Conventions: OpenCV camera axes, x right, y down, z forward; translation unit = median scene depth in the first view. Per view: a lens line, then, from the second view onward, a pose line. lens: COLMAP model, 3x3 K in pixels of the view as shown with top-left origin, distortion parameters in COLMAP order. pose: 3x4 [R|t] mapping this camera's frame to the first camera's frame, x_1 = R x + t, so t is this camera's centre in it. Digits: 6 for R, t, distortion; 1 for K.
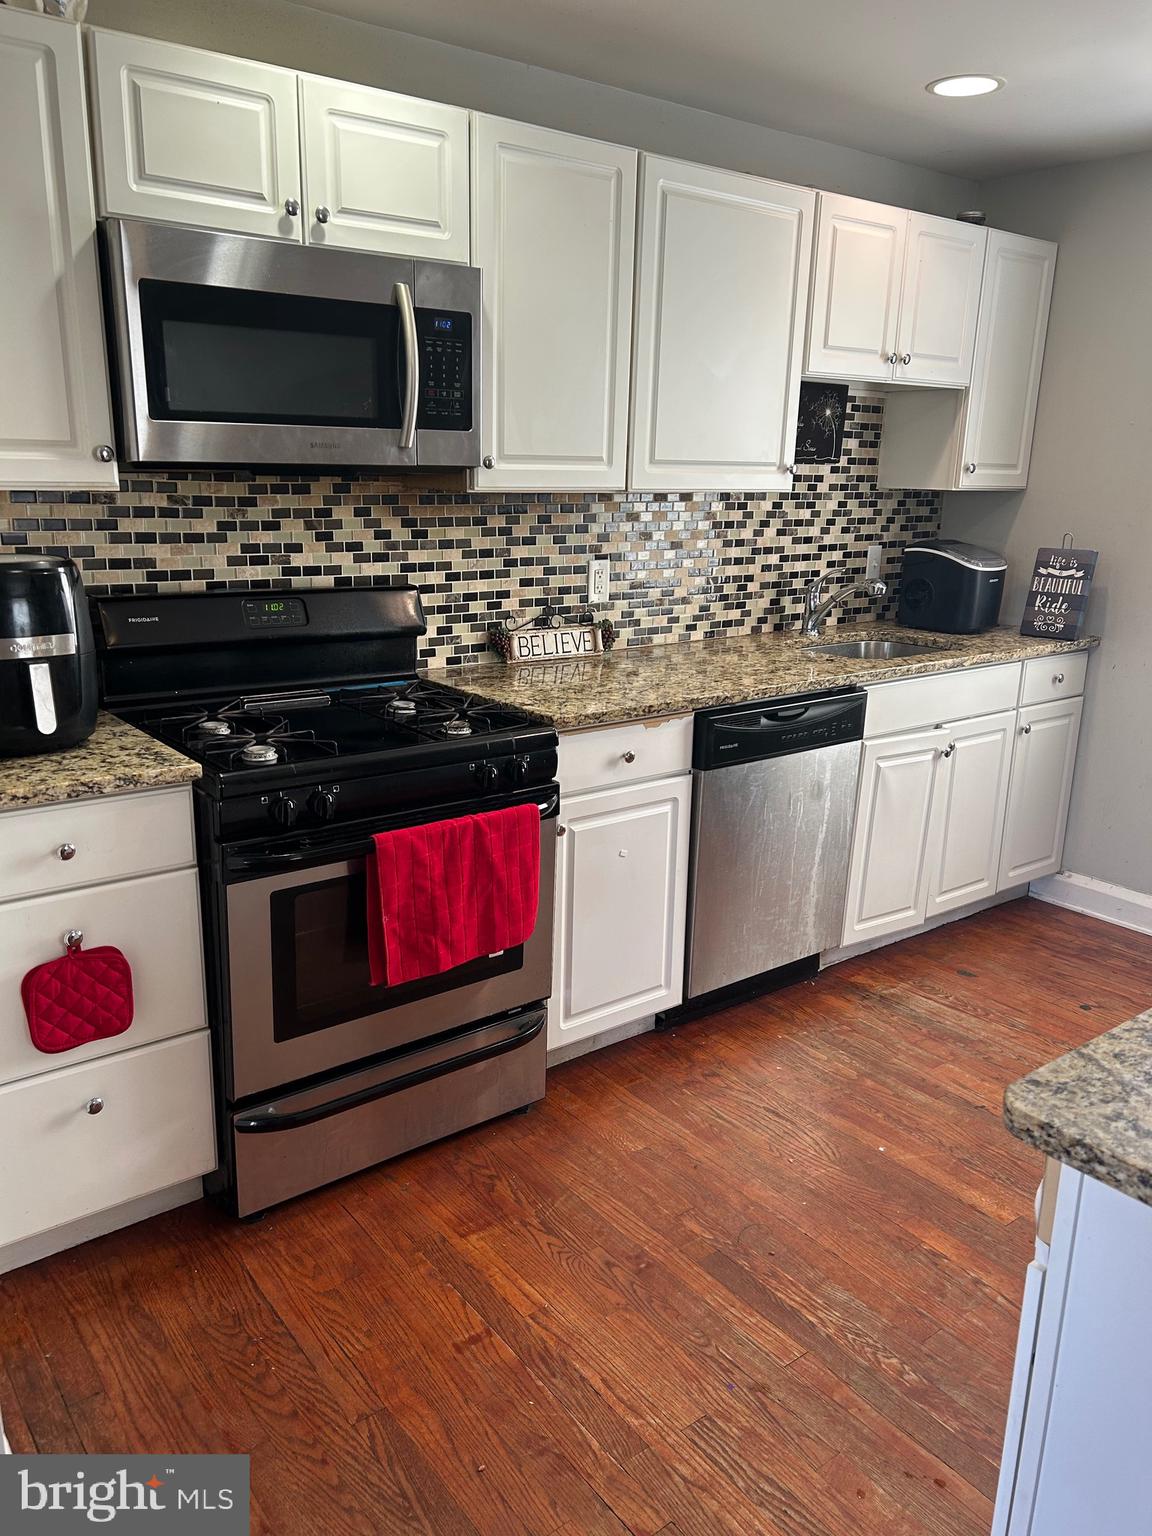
lens RADIAL K [[1162.9, 0, 566.8], [0, 1162.9, 783.5], [0, 0, 1]] dist [0.031236, -0.007396]
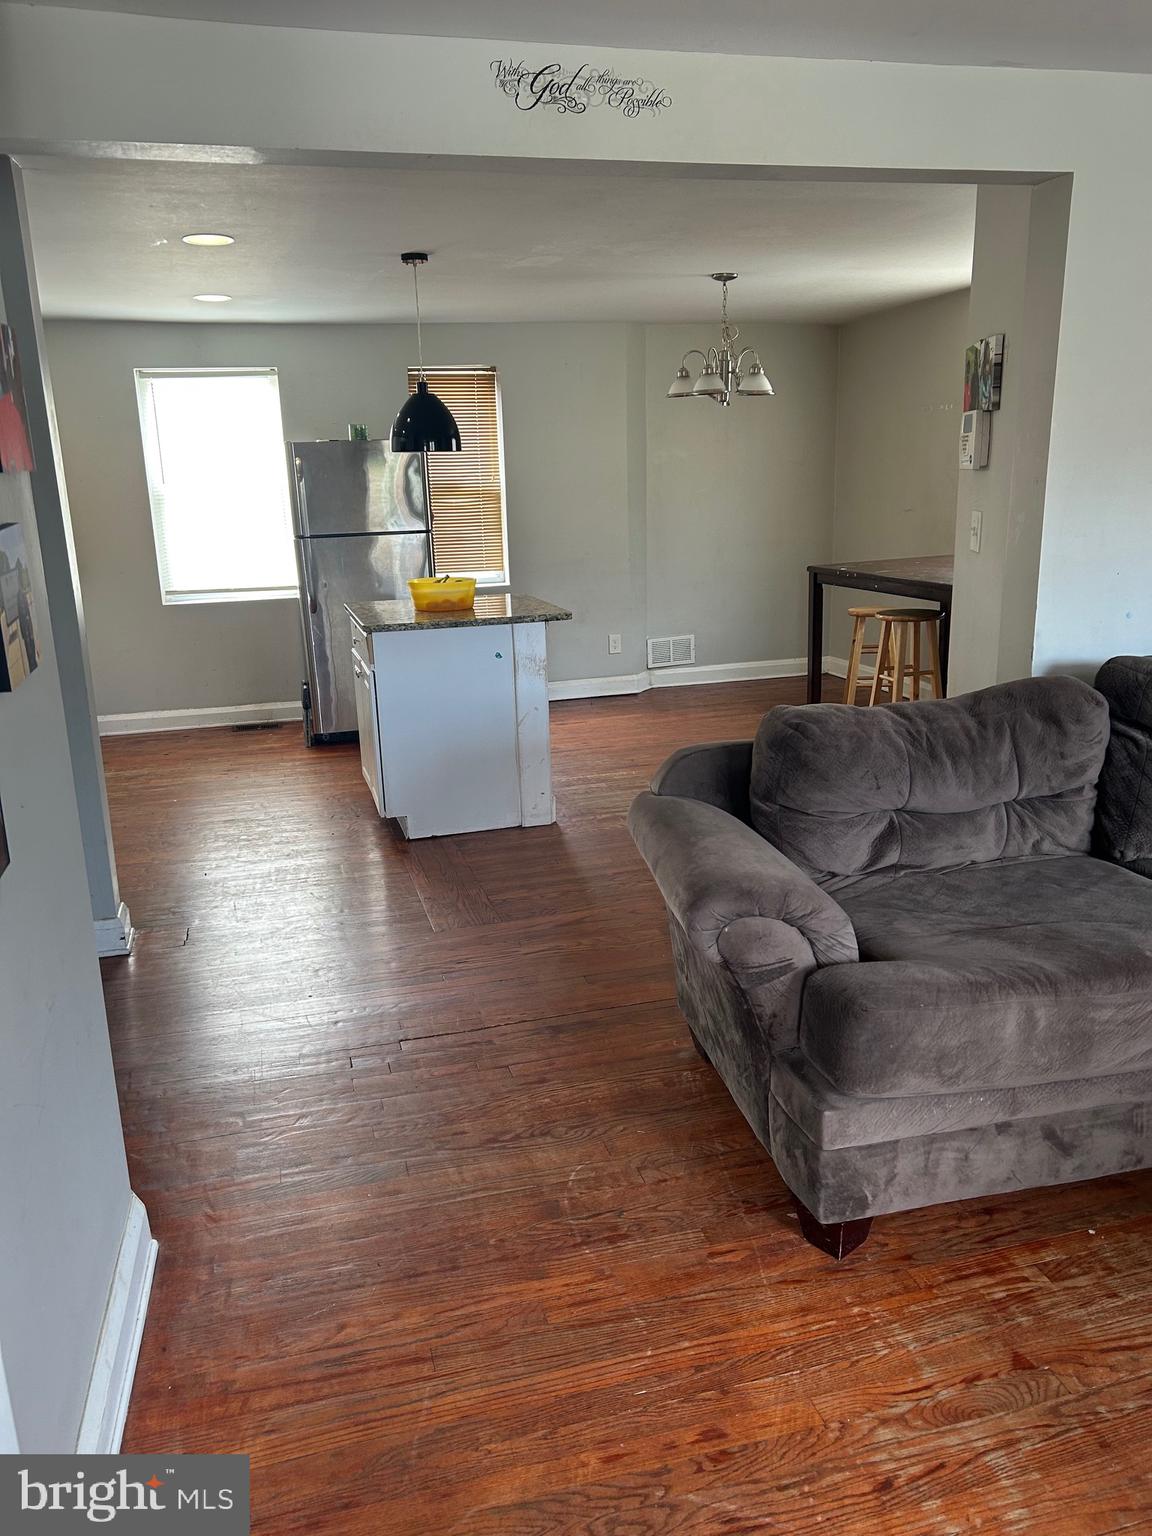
lens RADIAL K [[1152.0, 0, 569.4], [0, 1152.0, 774.8], [0, 0, 1]] dist [0.121981, -0.234526]
pose [[0.383096, -0.263215, 0.885413, -0.975835], [0.283303, 0.945826, 0.158596, 0.093887], [-0.879191, 0.190082, 0.436912, -0.432880]]
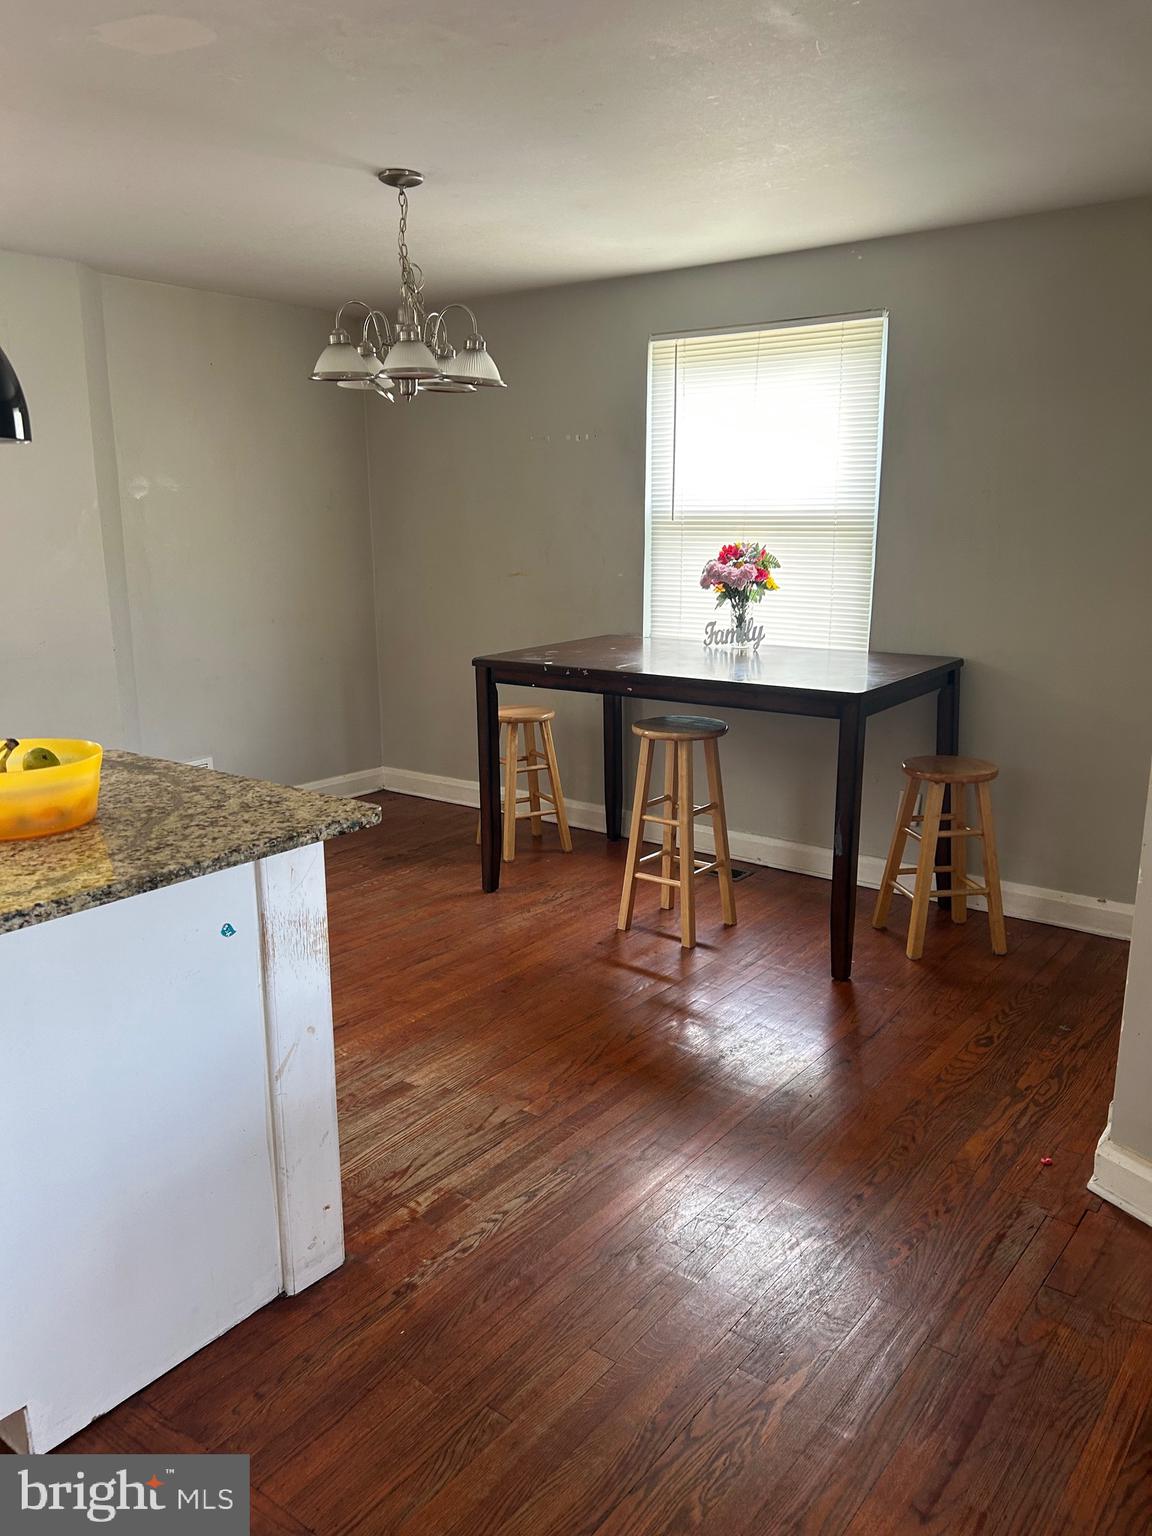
lens RADIAL K [[1162.9, 0, 566.8], [0, 1162.9, 783.5], [0, 0, 1]] dist [0.031236, -0.007396]
pose [[-0.244867, -0.239505, 0.939509, -0.333845], [0.259136, 0.917590, 0.301457, -0.039514], [-0.934285, 0.317278, -0.162623, 0.115232]]
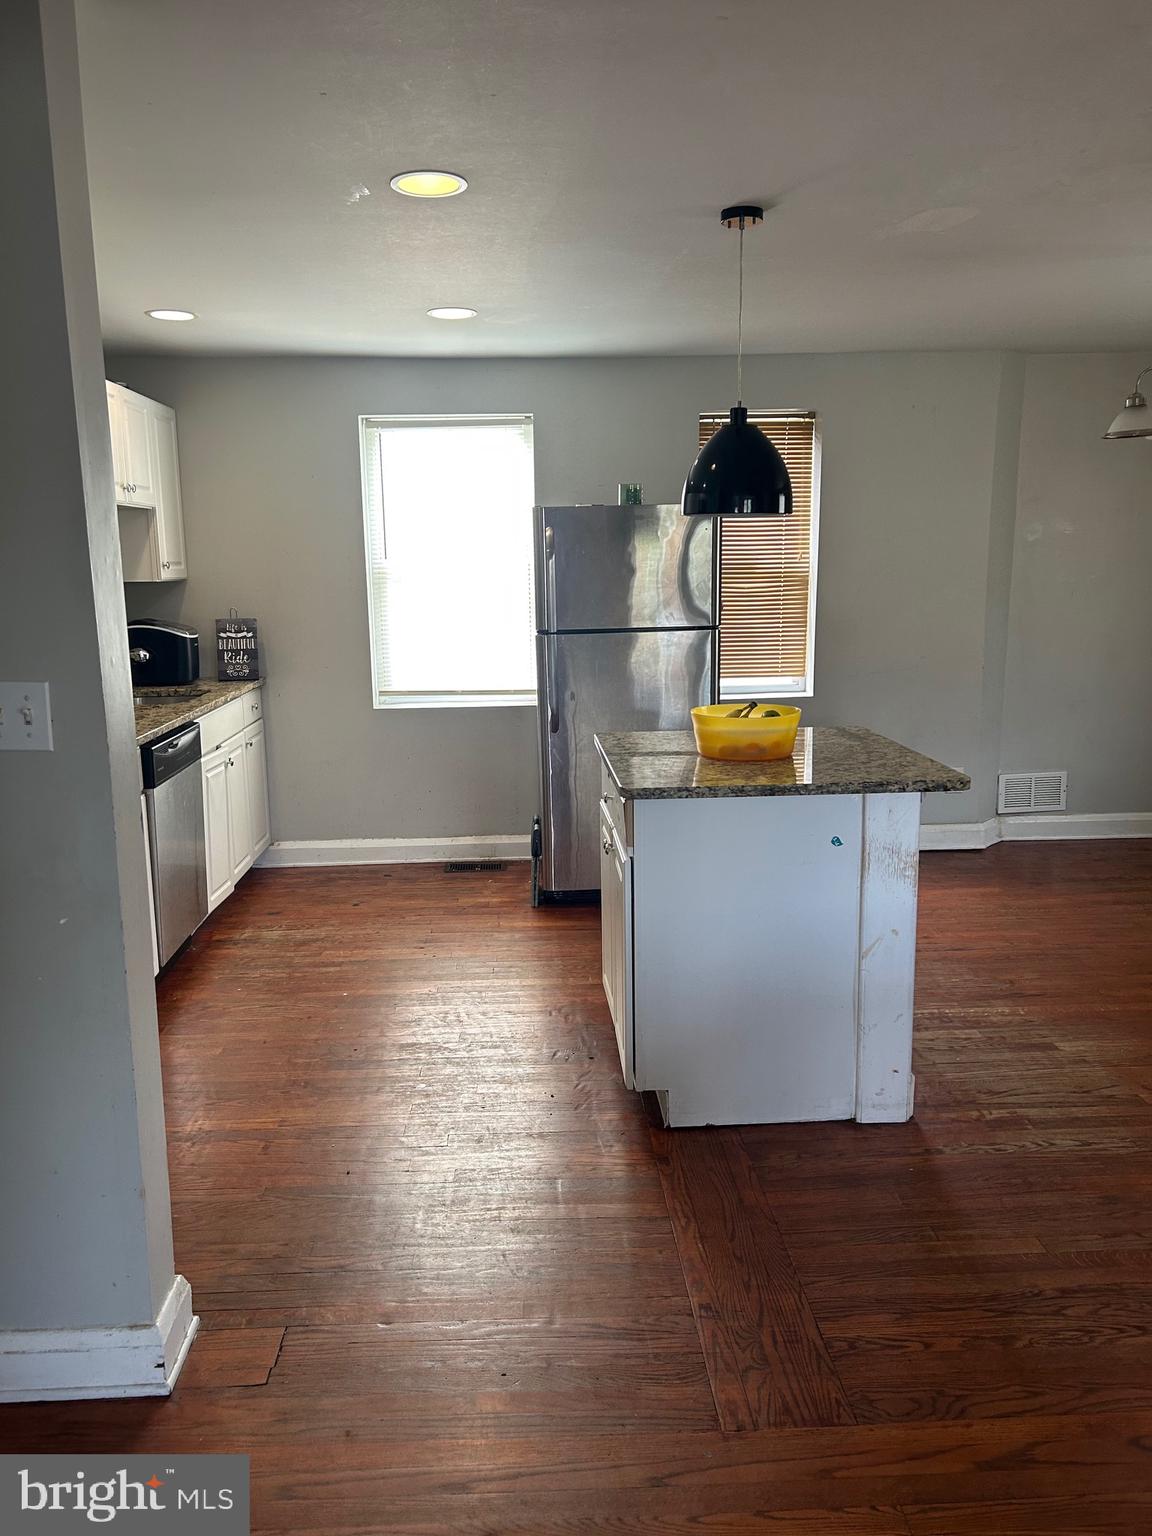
lens RADIAL K [[1152.0, 0, 569.4], [0, 1152.0, 774.8], [0, 0, 1]] dist [0.121981, -0.234526]
pose [[0.572695, -0.178121, 0.800183, -0.535418], [0.243051, 0.969114, 0.041772, 0.026777], [-0.782909, 0.170563, 0.598300, -0.149838]]
